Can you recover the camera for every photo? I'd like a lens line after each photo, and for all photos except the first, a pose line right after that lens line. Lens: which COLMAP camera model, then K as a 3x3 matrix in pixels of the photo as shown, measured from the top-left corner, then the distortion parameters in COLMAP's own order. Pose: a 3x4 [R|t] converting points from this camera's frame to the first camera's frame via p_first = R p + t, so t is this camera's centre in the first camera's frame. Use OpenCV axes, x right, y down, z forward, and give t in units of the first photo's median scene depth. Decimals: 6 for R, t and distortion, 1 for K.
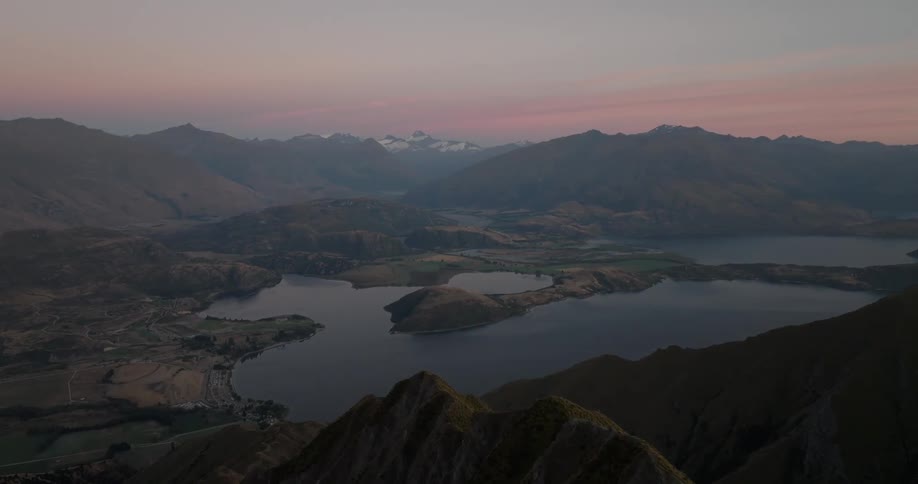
lens RADIAL K [[647.9, 0, 461.2], [0, 647.9, 242.1], [0, 0, 1]] dist [0.001962, 0.015320]
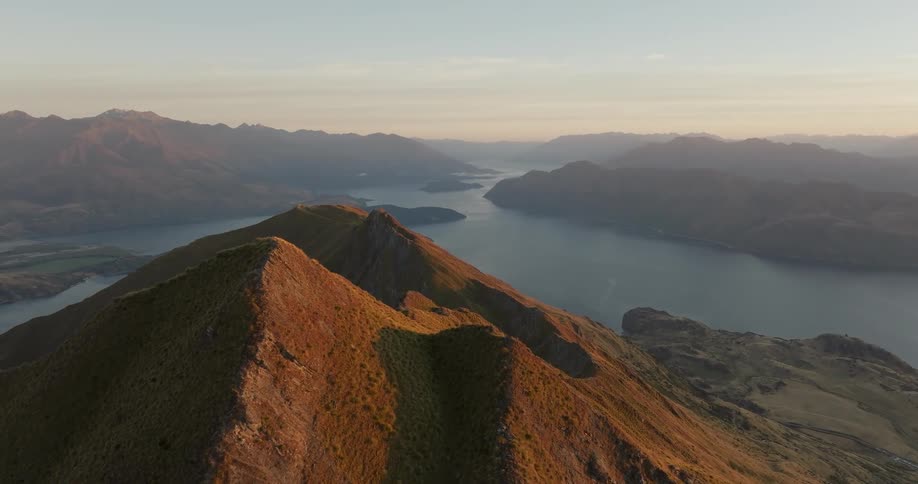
lens RADIAL K [[647.9, 0, 461.2], [0, 647.9, 242.1], [0, 0, 1]] dist [0.001962, 0.015320]
pose [[0.725654, -0.108311, 0.679481, 0.085366], [0.097636, 0.993749, 0.054135, 0.010948], [-0.681097, 0.027059, 0.731693, 0.016296]]
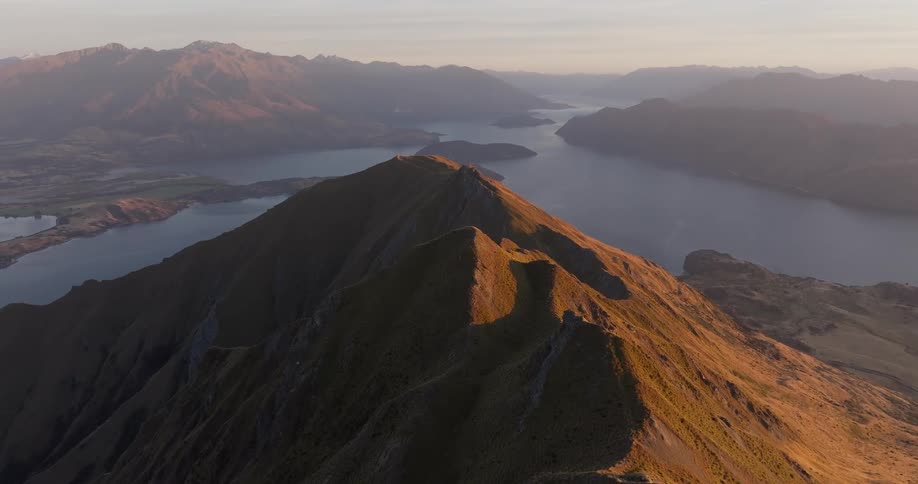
lens RADIAL K [[647.9, 0, 461.2], [0, 647.9, 242.1], [0, 0, 1]] dist [0.001962, 0.015320]
pose [[0.796246, -0.150122, 0.586051, 0.056504], [0.078486, 0.986169, 0.145981, 0.003218], [-0.599861, -0.070240, 0.797015, -0.014079]]
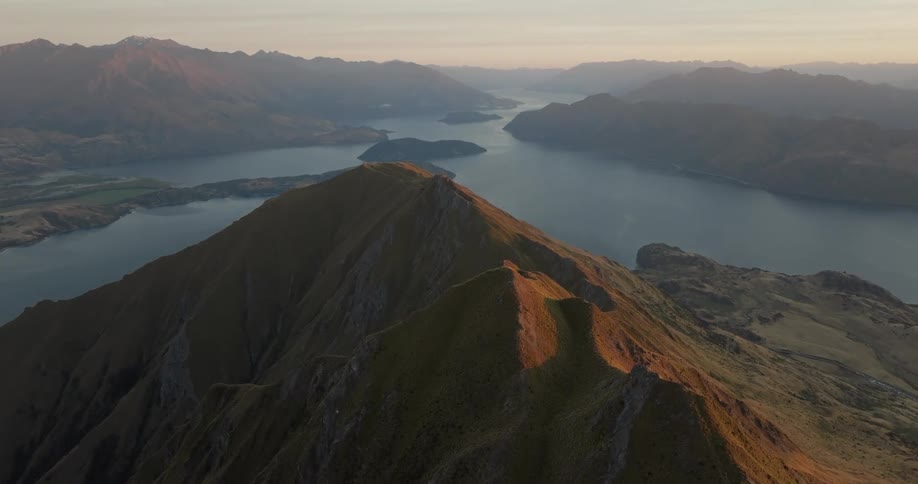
lens RADIAL K [[647.9, 0, 461.2], [0, 647.9, 242.1], [0, 0, 1]] dist [0.001962, 0.015320]
pose [[0.743082, -0.174392, 0.646078, 0.050462], [0.091429, 0.982851, 0.160139, -0.002153], [-0.662925, -0.059926, 0.746283, -0.008176]]
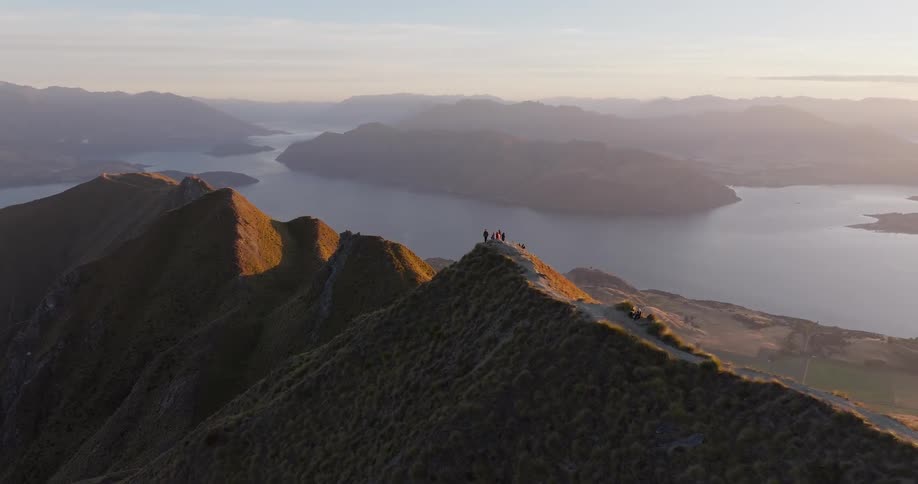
lens RADIAL K [[647.9, 0, 461.2], [0, 647.9, 242.1], [0, 0, 1]] dist [0.001962, 0.015320]
pose [[0.478568, -0.185223, 0.858292, 0.051181], [0.117352, 0.982220, 0.146534, 0.010009], [-0.870173, 0.030596, 0.491795, -0.013749]]
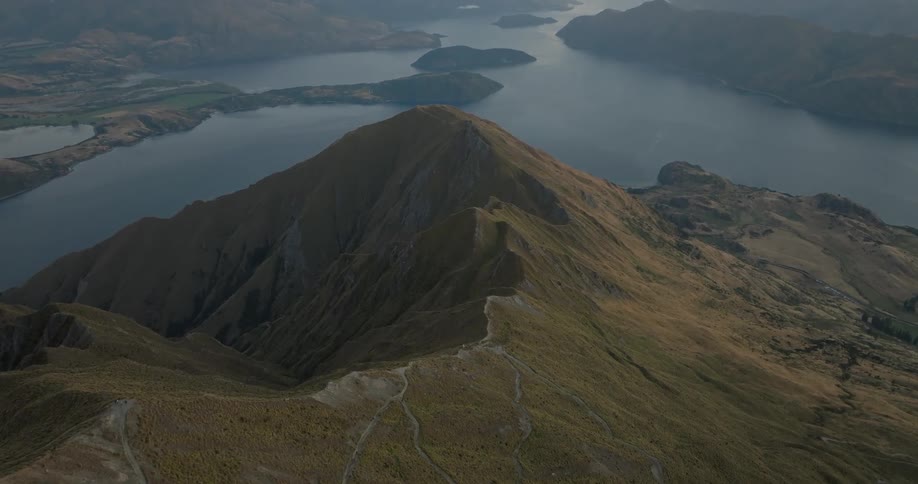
lens RADIAL K [[647.9, 0, 461.2], [0, 647.9, 242.1], [0, 0, 1]] dist [0.001962, 0.015320]
pose [[0.796792, -0.237578, 0.555589, 0.002706], [0.074075, 0.950933, 0.300399, -0.028814], [-0.599696, -0.198200, 0.775295, -0.085775]]
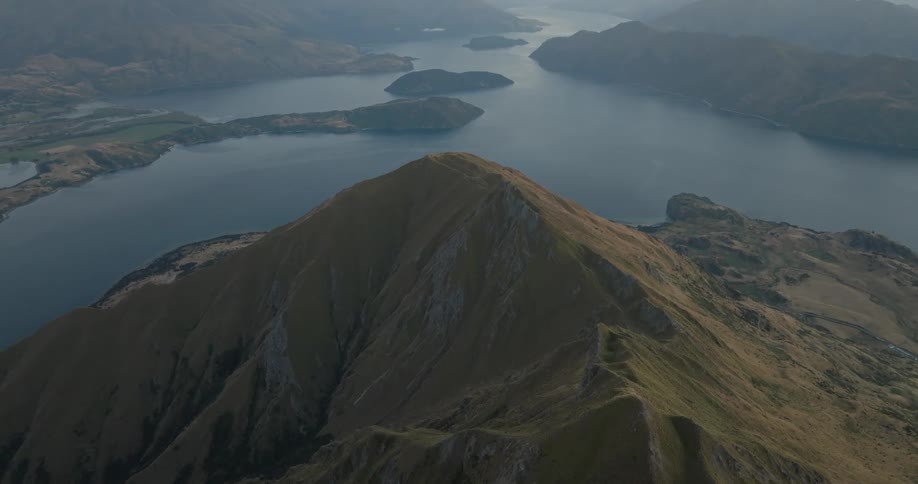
lens RADIAL K [[647.9, 0, 461.2], [0, 647.9, 242.1], [0, 0, 1]] dist [0.001962, 0.015320]
pose [[0.762994, -0.238500, 0.600798, 0.029843], [0.082085, 0.957668, 0.275923, -0.035242], [-0.641173, -0.161211, 0.750272, -0.009783]]
